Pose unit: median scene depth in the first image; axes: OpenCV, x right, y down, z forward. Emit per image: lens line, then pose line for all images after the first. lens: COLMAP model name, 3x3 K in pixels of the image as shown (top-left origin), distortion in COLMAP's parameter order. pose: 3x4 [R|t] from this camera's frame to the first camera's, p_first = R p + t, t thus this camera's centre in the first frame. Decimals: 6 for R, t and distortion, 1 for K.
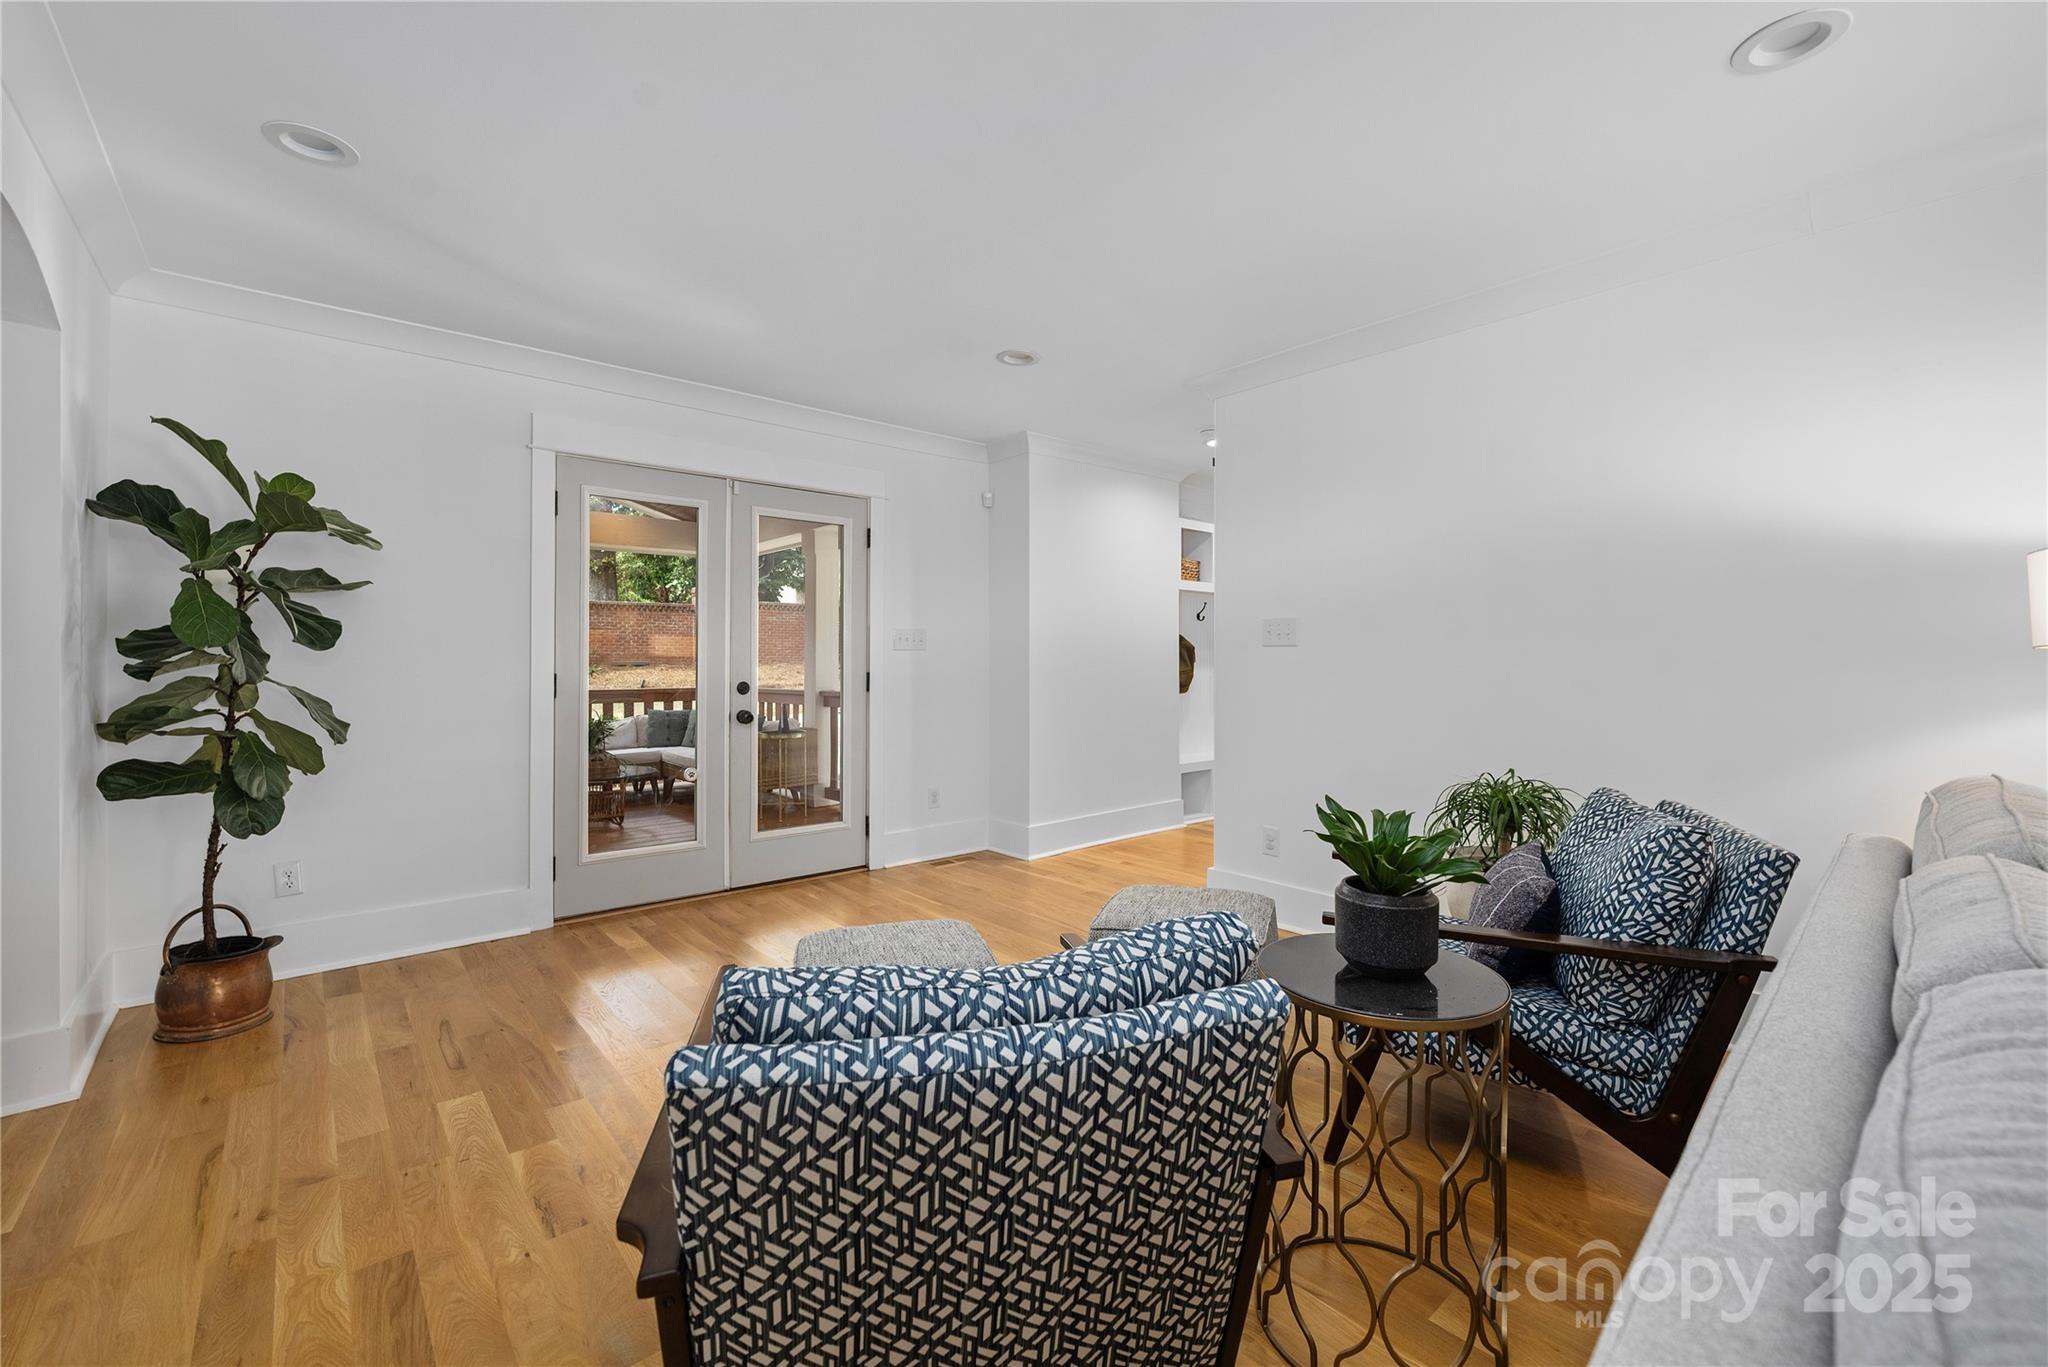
lens RADIAL K [[807.6, 0, 1016.5], [0, 807.6, 666.3], [0, 0, 1]] dist [-0.008705, 0.000258]
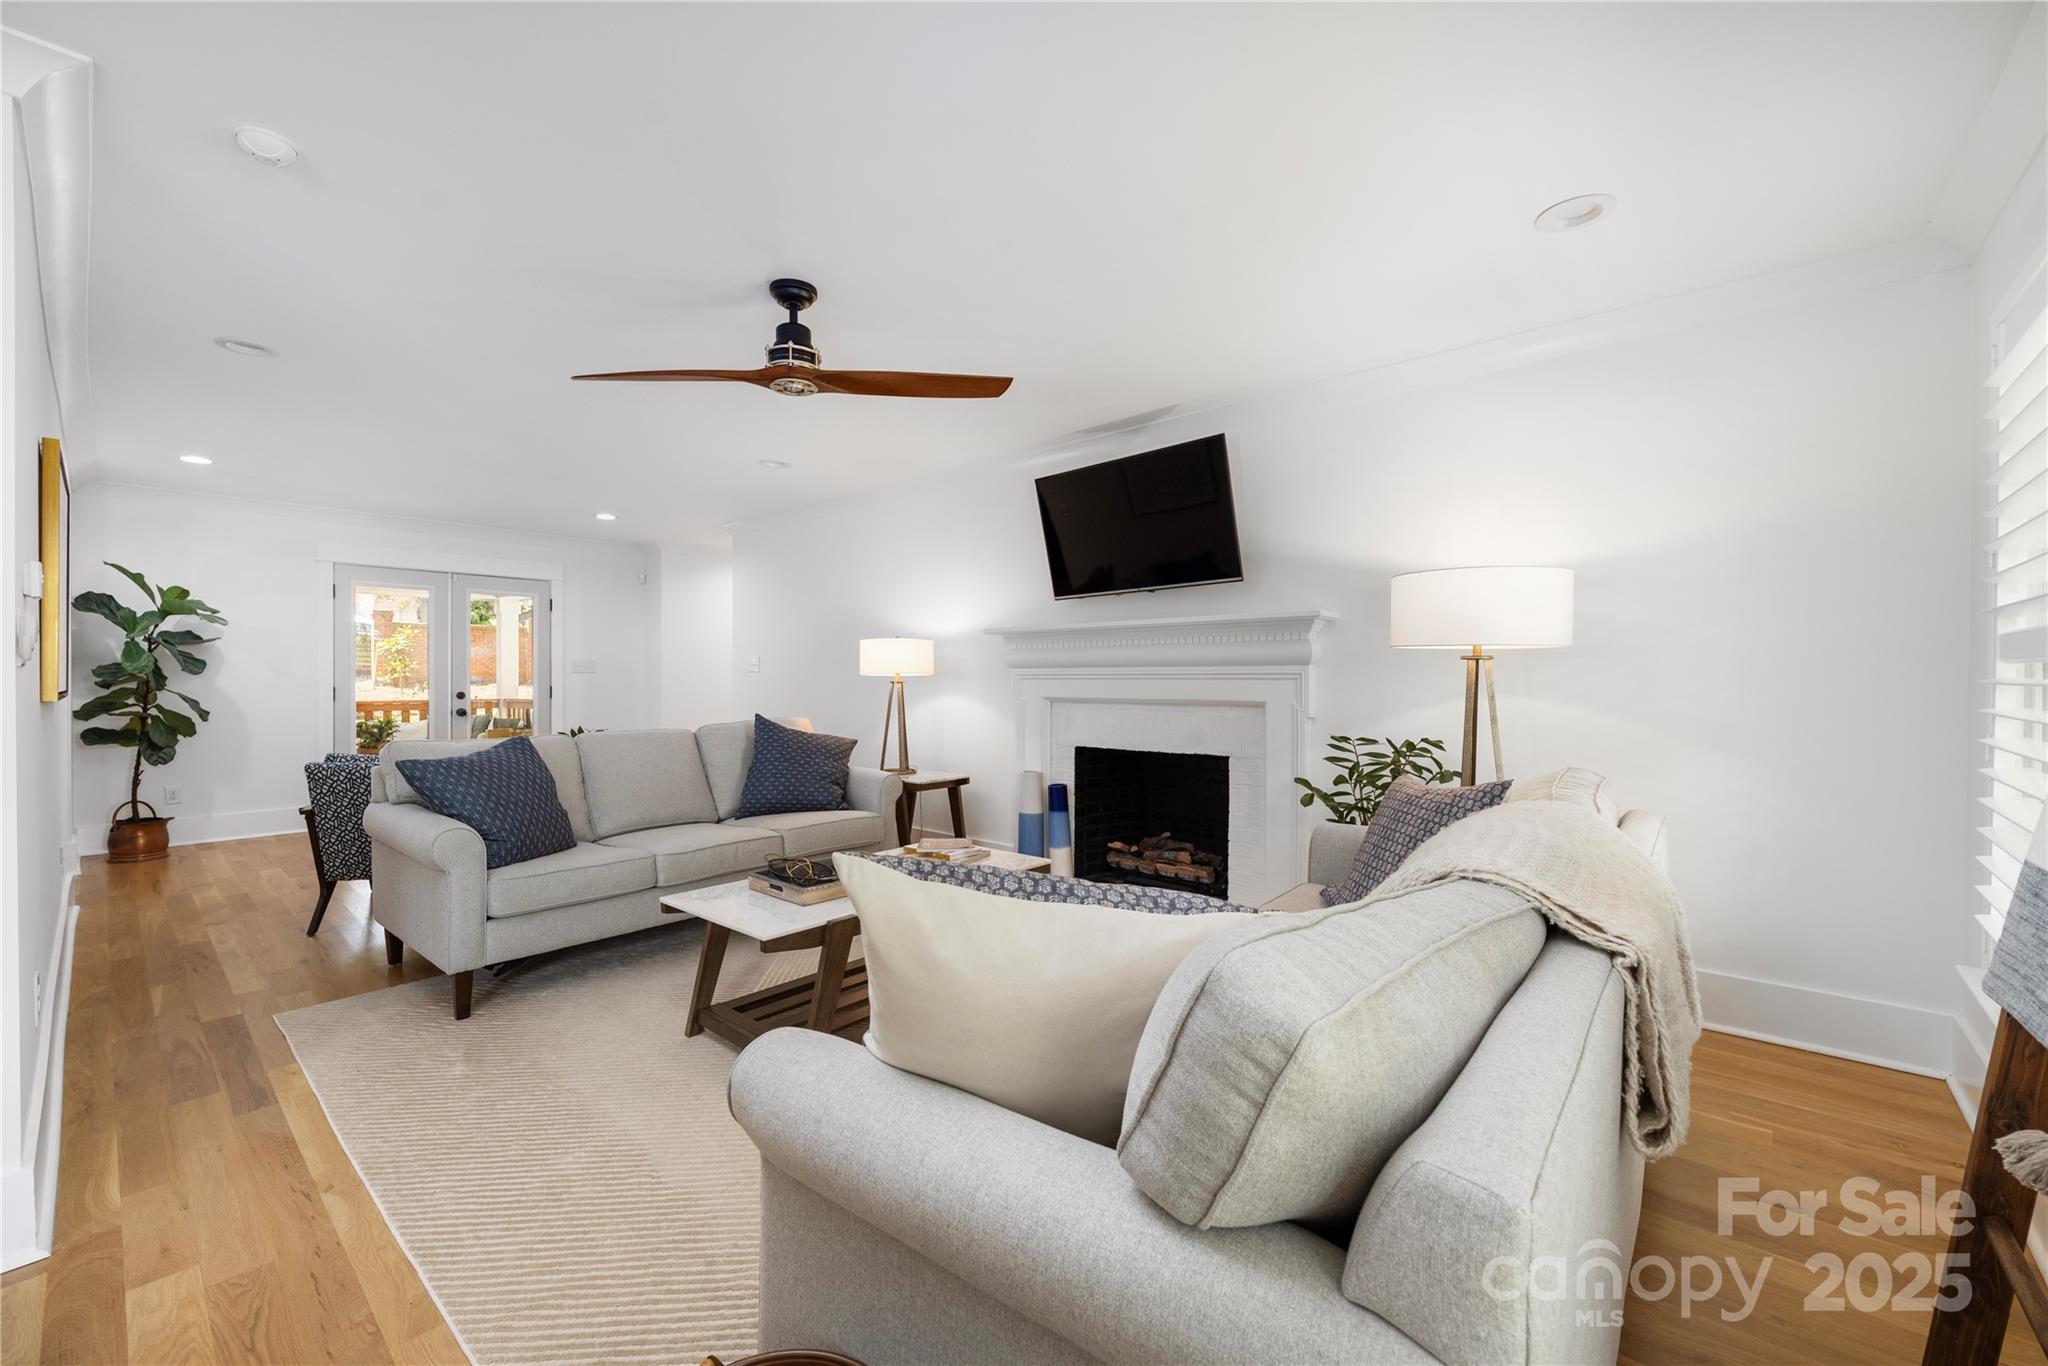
lens RADIAL K [[807.6, 0, 1030.1], [0, 807.6, 691.4], [0, 0, 1]] dist [-0.008705, 0.000258]
pose [[0.991536, -0.002681, 0.129805, 0.970243], [0.001948, 0.999981, 0.005773, 0.015708], [-0.129818, -0.005471, 0.991523, -1.289347]]
